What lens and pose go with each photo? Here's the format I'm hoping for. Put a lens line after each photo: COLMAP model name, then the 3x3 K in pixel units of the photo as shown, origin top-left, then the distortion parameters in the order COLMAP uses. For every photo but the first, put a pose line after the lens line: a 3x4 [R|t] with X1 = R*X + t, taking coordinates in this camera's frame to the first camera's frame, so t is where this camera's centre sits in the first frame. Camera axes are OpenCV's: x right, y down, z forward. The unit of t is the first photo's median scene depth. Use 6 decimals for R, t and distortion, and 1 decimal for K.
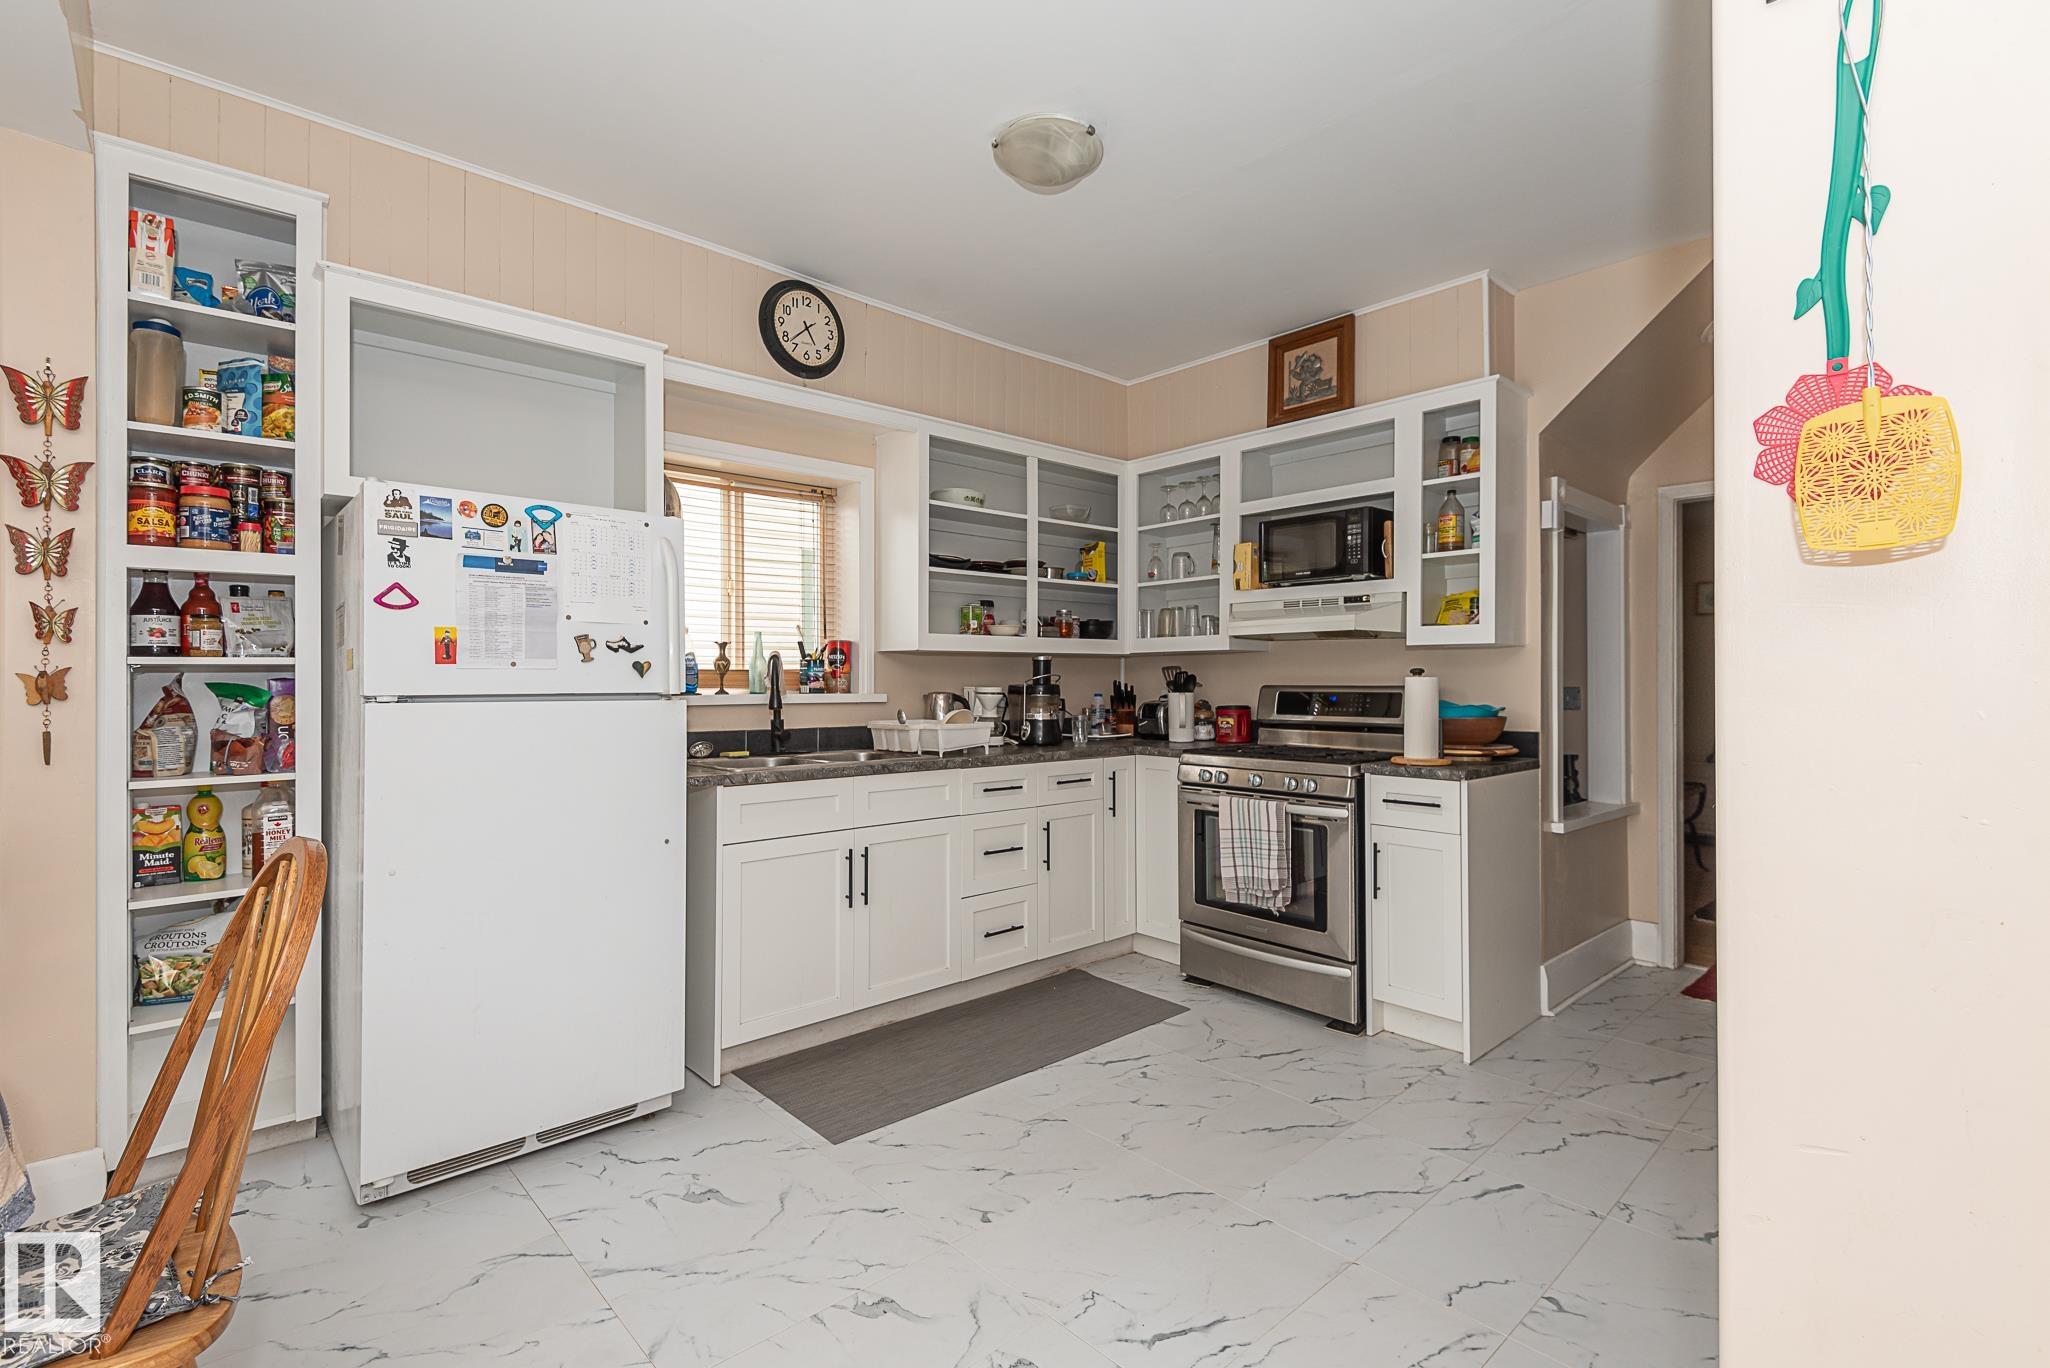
lens RADIAL K [[932.9, 0, 1022.0], [0, 932.9, 674.3], [0, 0, 1]] dist [0.022936, -0.015923]
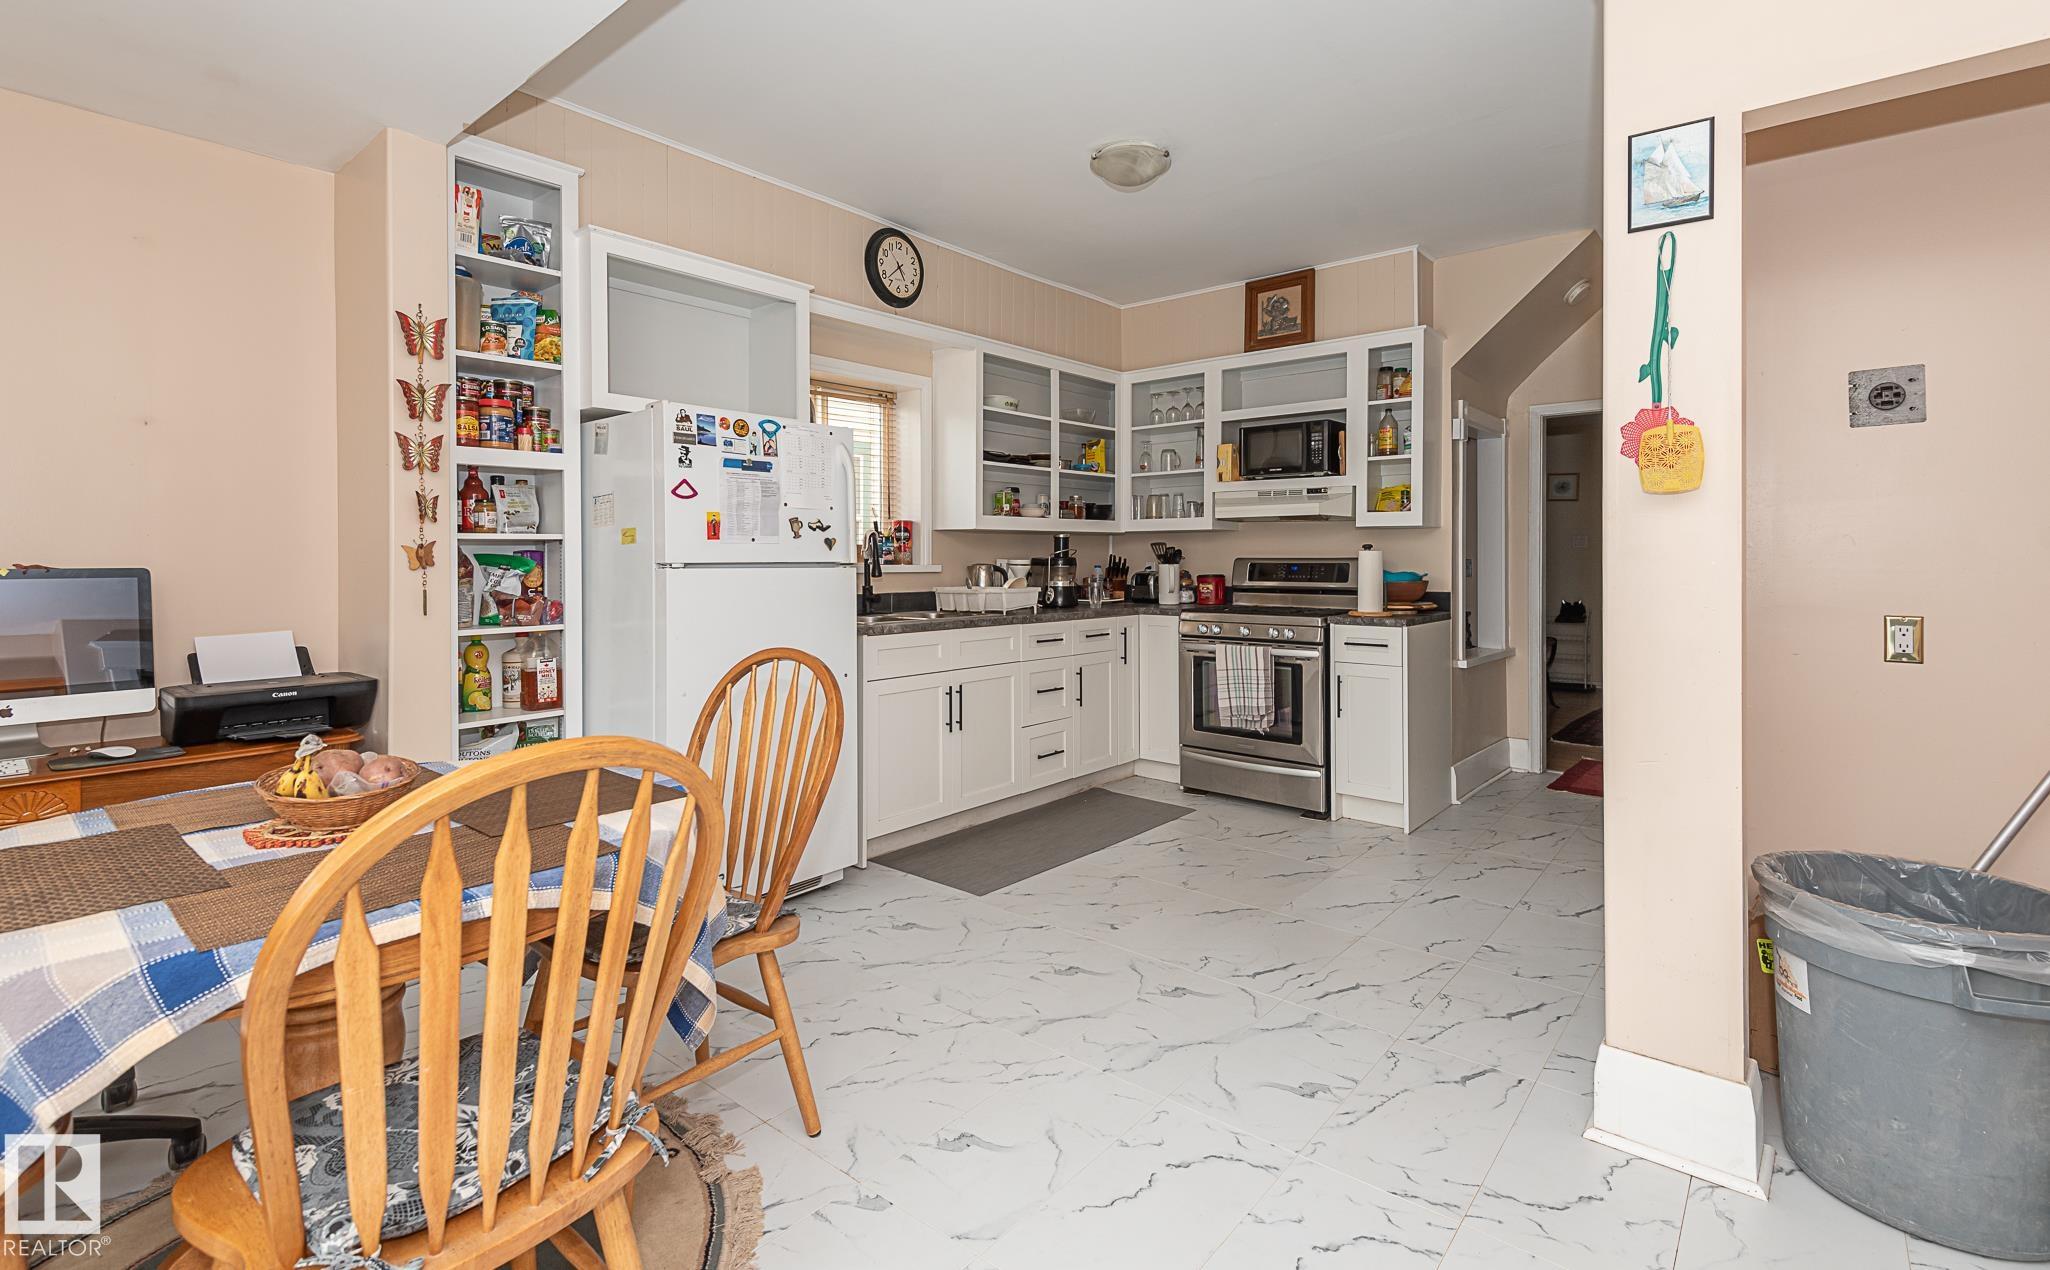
lens RADIAL K [[948.9, 0, 1028.7], [0, 948.9, 557.5], [0, 0, 1]] dist [0.019665, 0.000122]
pose [[0.990773, -0.000077, 0.135534, -0.237602], [-0.000850, 0.999977, 0.006780, 0.003507], [-0.135532, -0.006833, 0.990749, -0.272478]]
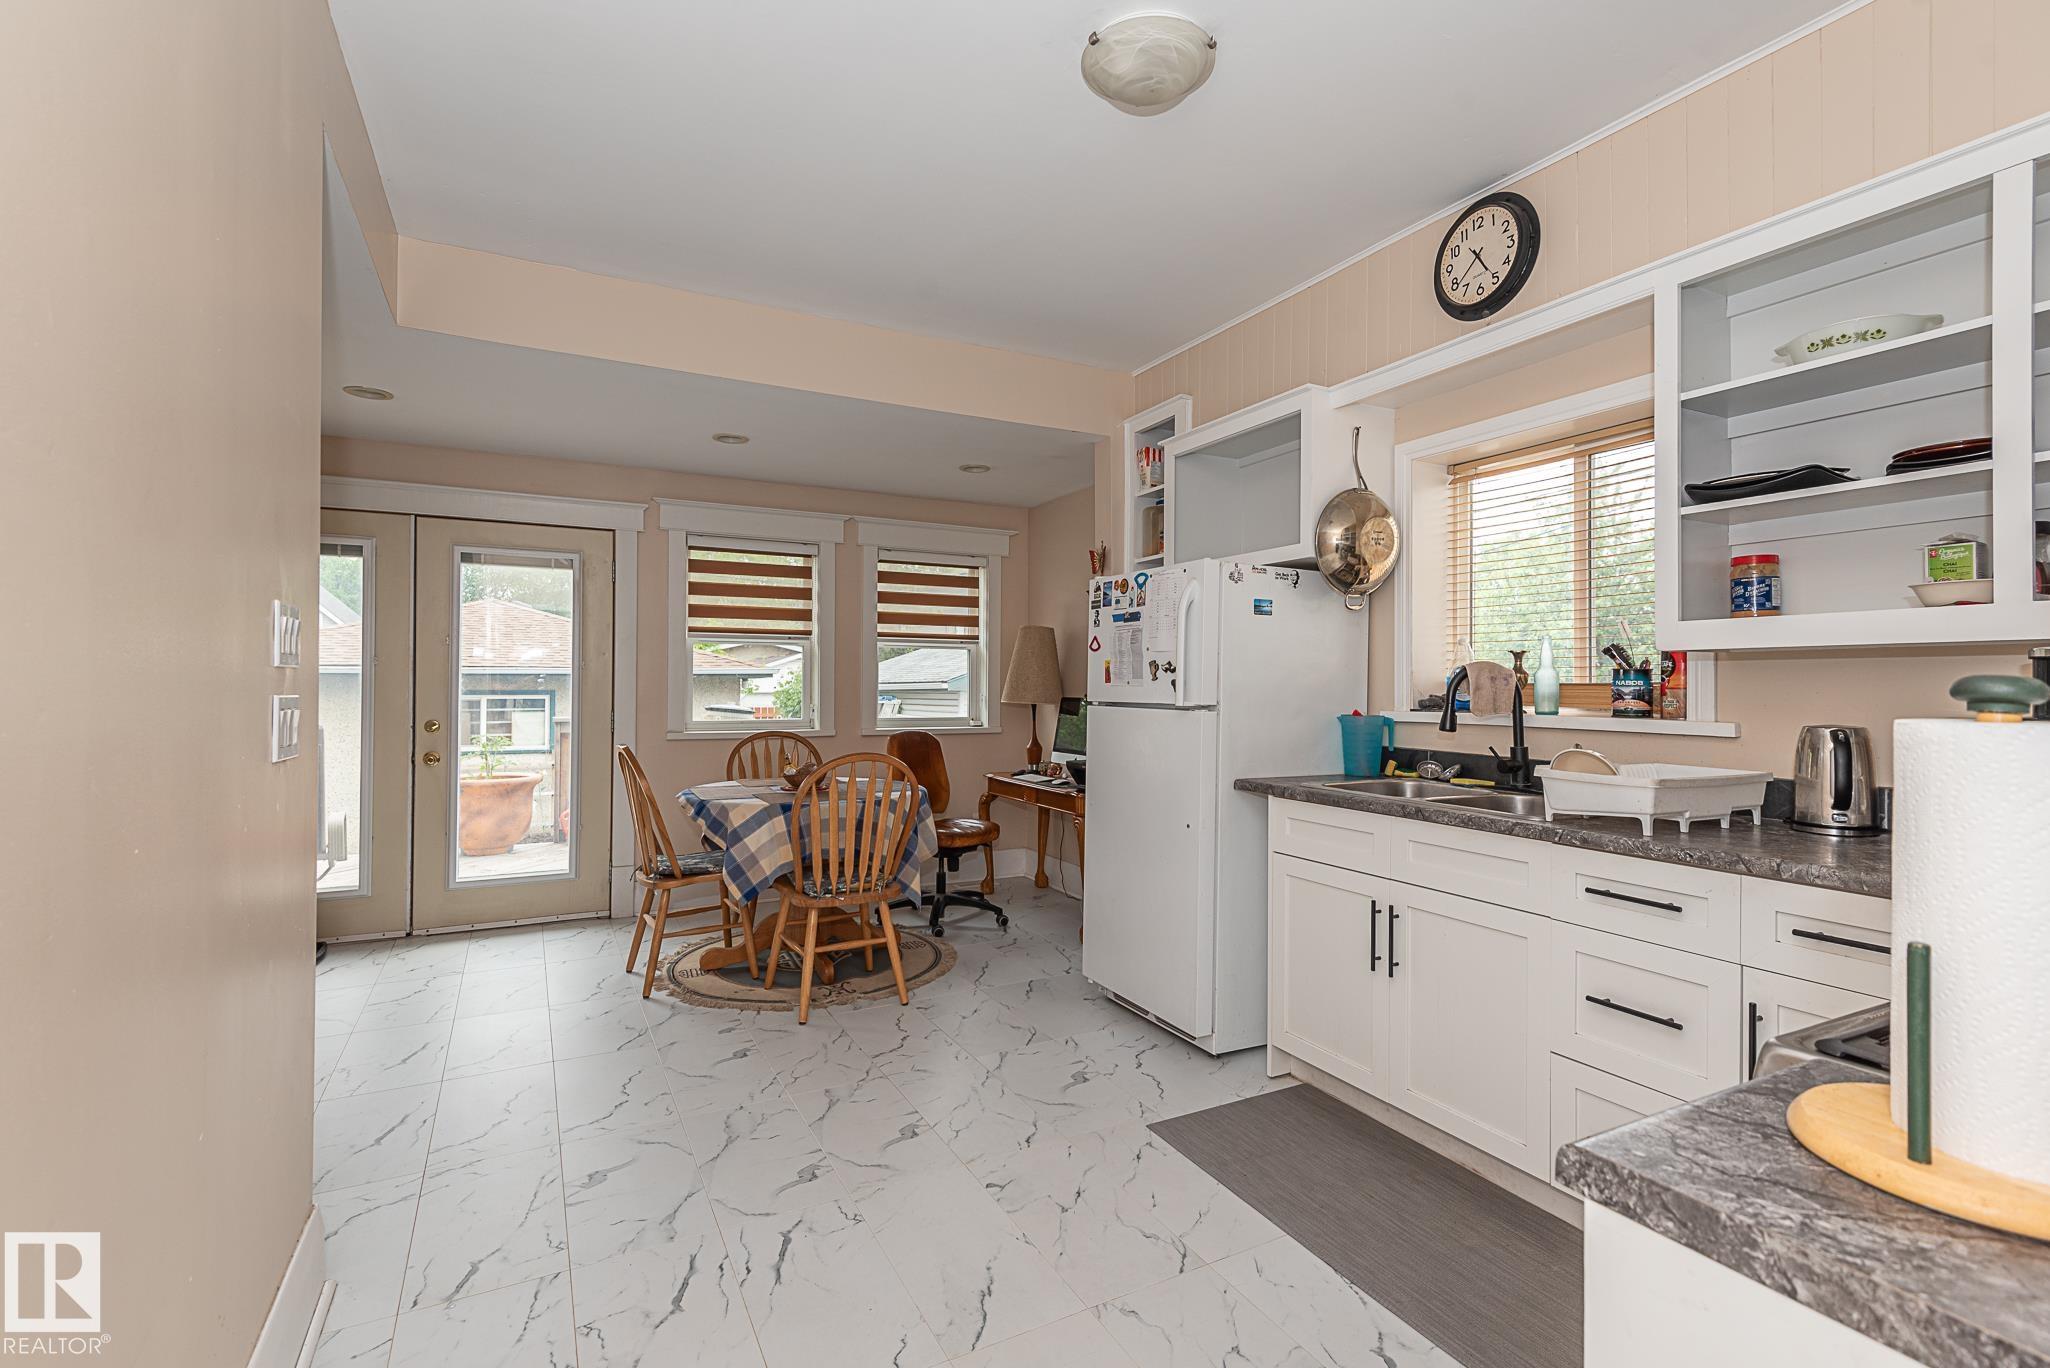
lens RADIAL K [[928.1, 0, 1013.9], [0, 928.1, 673.9], [0, 0, 1]] dist [0.055172, -0.025235]
pose [[-0.263457, -0.013351, -0.964579, 0.667136], [0.000372, 0.999903, -0.013942, -0.002706], [0.964671, -0.004032, -0.263427, 0.855299]]
